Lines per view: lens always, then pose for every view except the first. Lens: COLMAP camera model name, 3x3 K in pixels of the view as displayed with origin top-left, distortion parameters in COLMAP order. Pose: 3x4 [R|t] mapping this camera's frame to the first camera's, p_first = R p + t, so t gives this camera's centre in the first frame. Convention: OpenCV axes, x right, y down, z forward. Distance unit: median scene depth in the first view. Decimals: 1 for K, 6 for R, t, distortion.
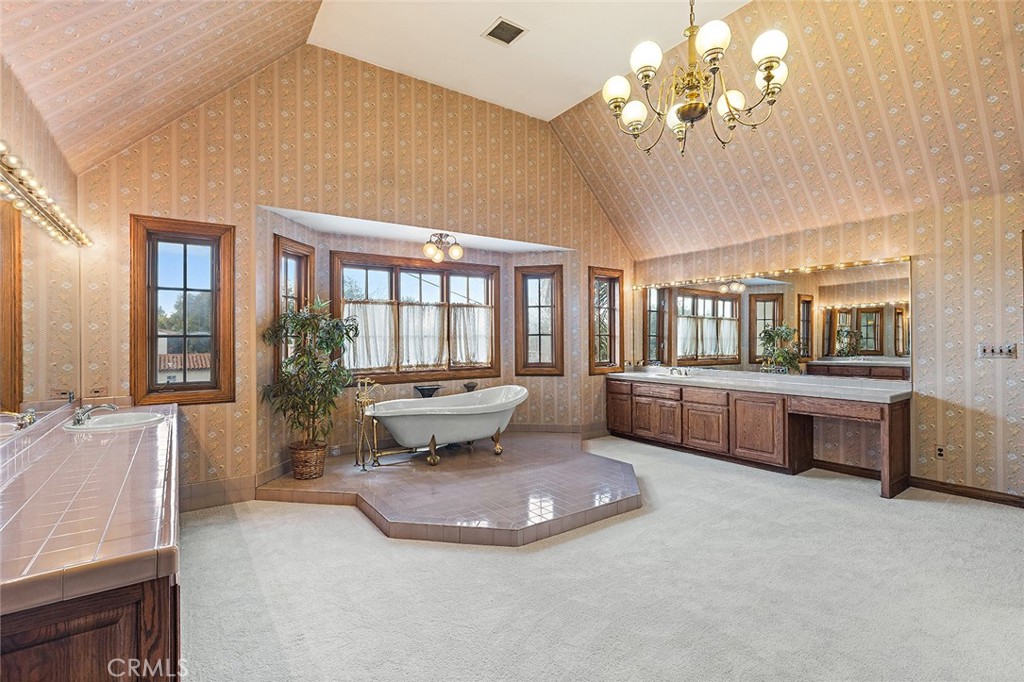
lens RADIAL K [[477.0, 0, 495.1], [0, 477.0, 338.3], [0, 0, 1]] dist [0.000579, 0.000057]
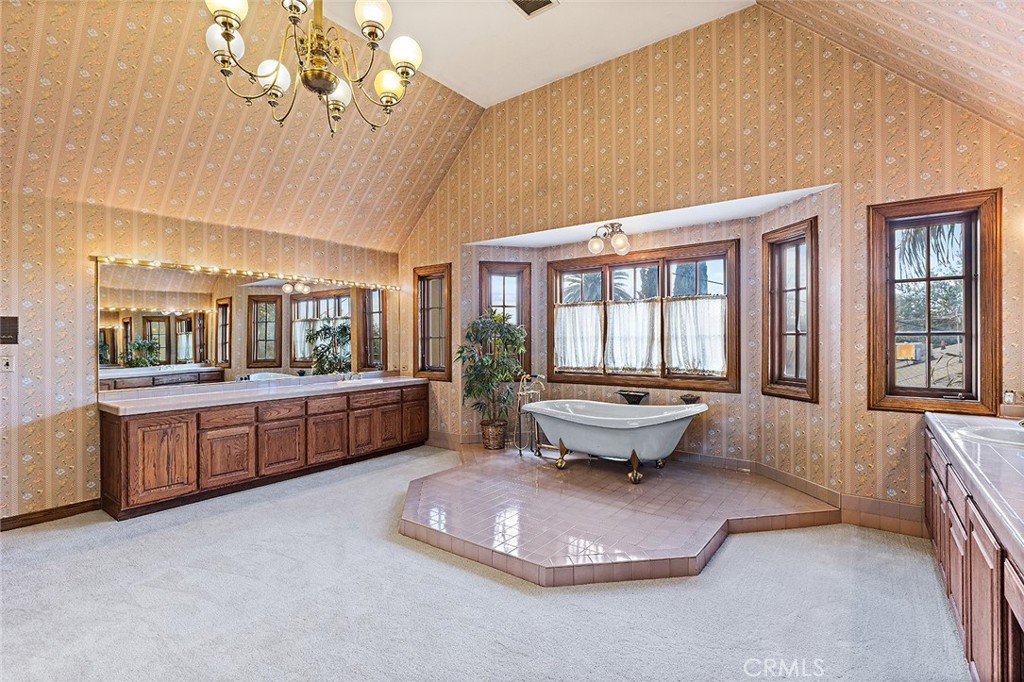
lens RADIAL K [[477.0, 0, 495.1], [0, 477.0, 338.3], [0, 0, 1]] dist [0.000579, 0.000057]
pose [[0.310762, 0.004099, -0.950479, 0.639608], [0.003480, 0.999979, 0.005450, -0.007050], [0.950482, -0.005001, 0.310741, 0.479476]]
